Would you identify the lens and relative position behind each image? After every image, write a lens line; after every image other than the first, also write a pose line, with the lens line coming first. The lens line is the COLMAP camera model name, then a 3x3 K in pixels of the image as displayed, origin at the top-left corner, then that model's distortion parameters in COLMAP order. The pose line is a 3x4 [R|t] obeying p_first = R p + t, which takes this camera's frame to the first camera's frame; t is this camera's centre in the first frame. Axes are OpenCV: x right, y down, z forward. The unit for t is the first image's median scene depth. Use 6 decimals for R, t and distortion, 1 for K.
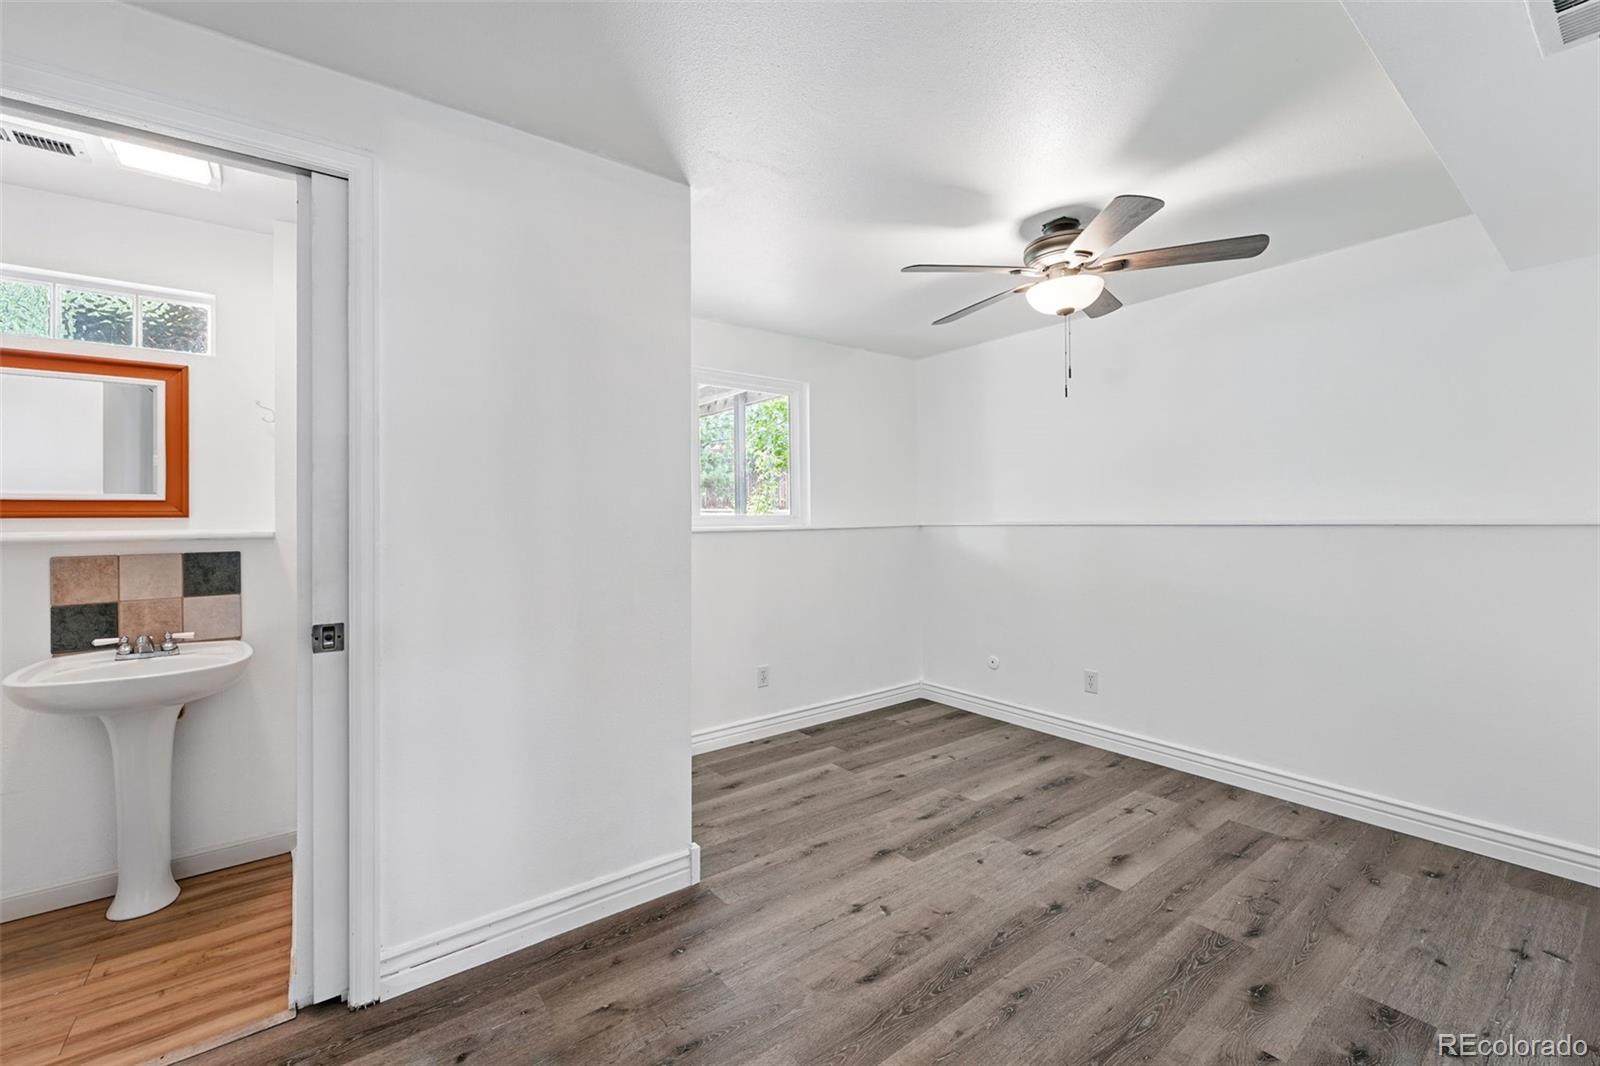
lens RADIAL K [[665.7, 0, 799.8], [0, 665.7, 524.4], [0, 0, 1]] dist [-0.001383, 0.000649]
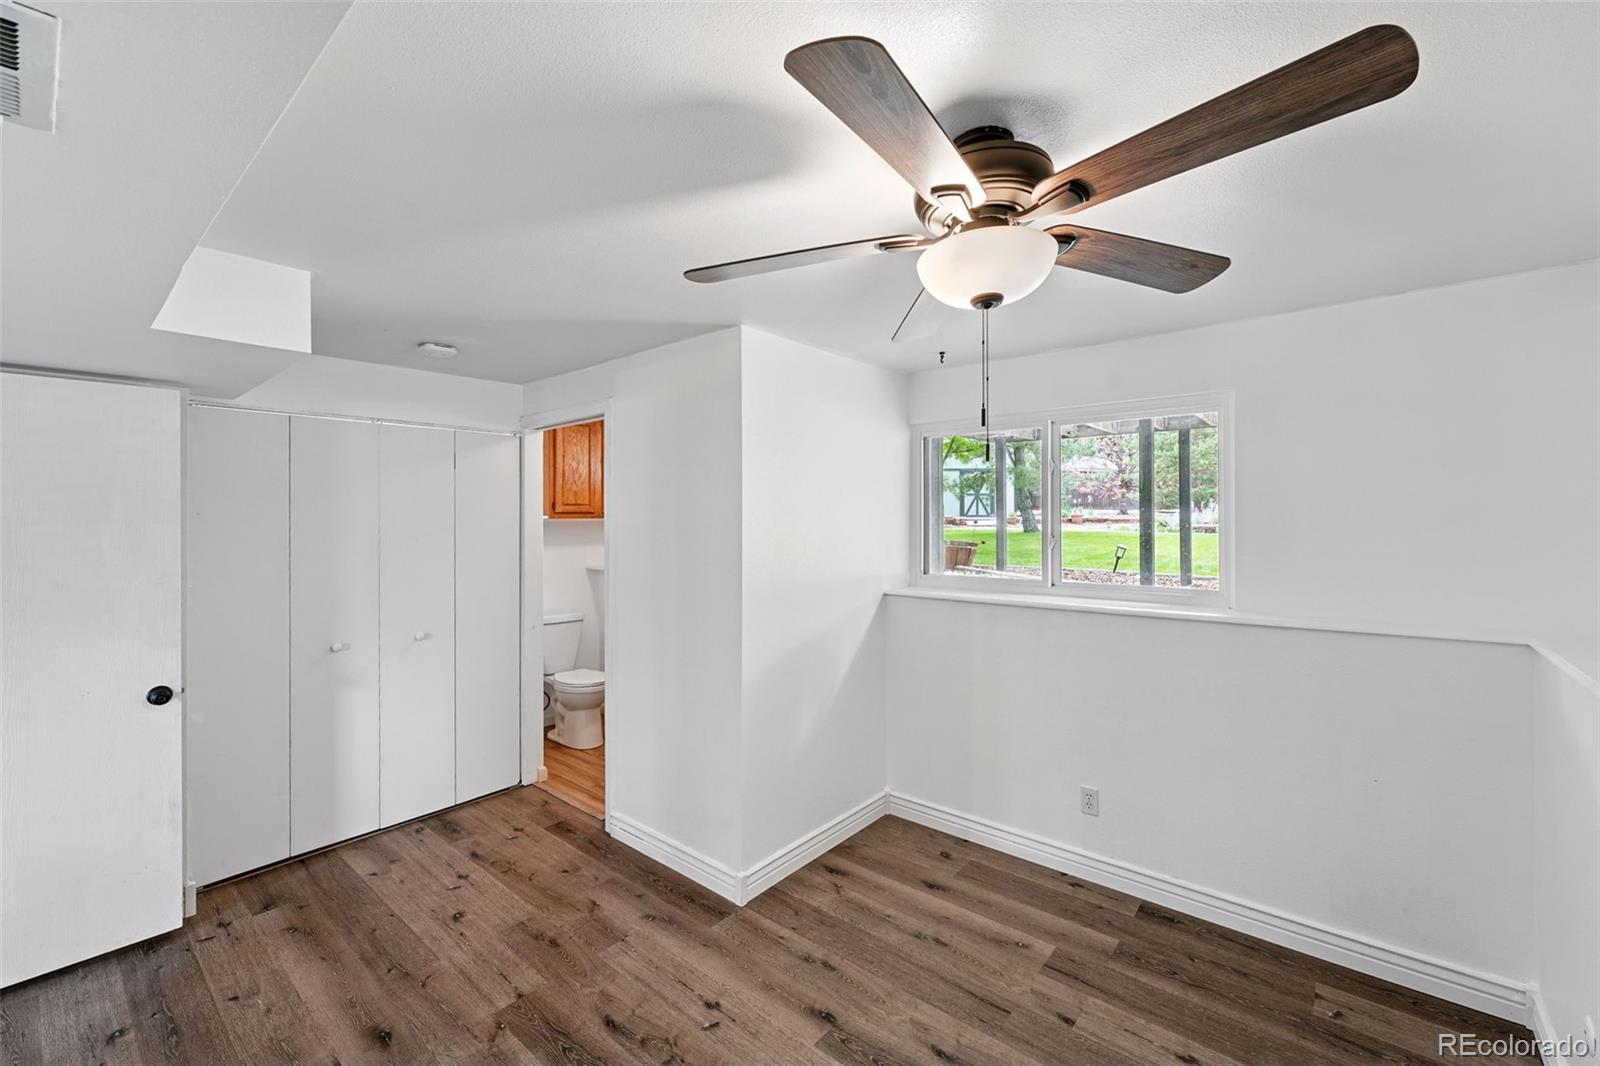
lens RADIAL K [[665.7, 0, 799.1], [0, 665.7, 524.0], [0, 0, 1]] dist [-0.001383, 0.000649]
pose [[0.205453, 0.014943, -0.978553, 0.908359], [-0.002051, 0.999888, 0.014838, -0.146520], [0.978665, -0.001042, 0.205461, 0.758981]]
